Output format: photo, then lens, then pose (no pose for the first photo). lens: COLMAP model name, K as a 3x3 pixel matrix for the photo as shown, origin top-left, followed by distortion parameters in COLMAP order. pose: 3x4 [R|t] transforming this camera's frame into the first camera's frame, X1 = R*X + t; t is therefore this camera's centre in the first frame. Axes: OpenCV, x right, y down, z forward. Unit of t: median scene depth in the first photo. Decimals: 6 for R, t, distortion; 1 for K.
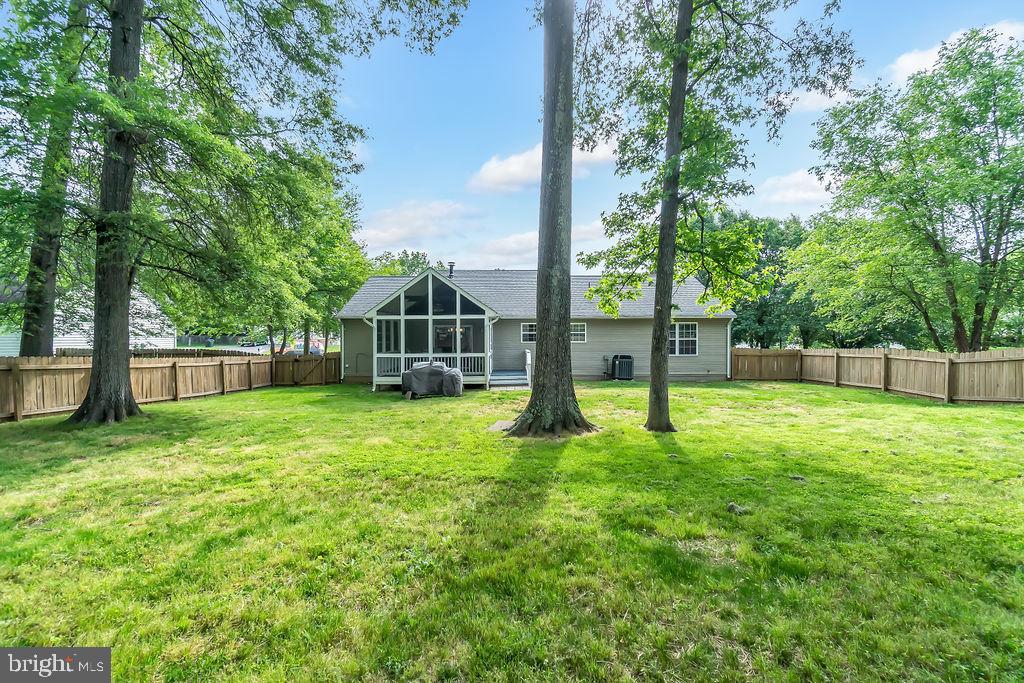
lens RADIAL K [[445.1, 0, 511.1], [0, 445.1, 353.2], [0, 0, 1]] dist [-0.000079, -0.000137]
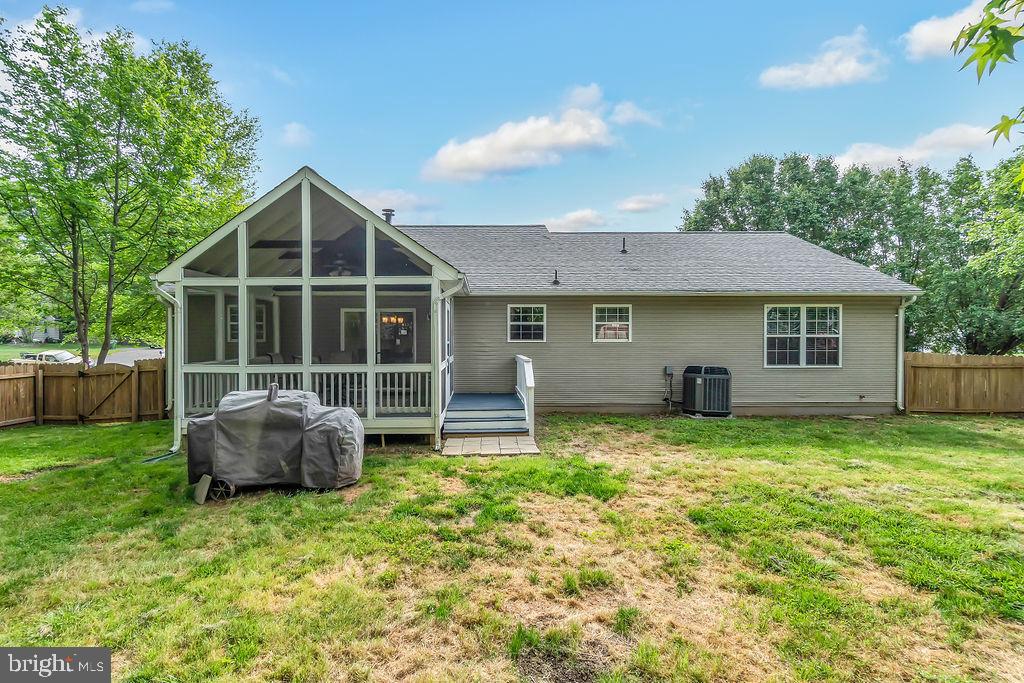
lens RADIAL K [[445.1, 0, 511.1], [0, 445.1, 353.2], [0, 0, 1]] dist [-0.000079, -0.000137]
pose [[0.995379, 0.001605, 0.096006, -0.021996], [-0.000211, 0.999894, -0.014528, -0.003816], [-0.096019, 0.014440, 0.995275, 0.525122]]
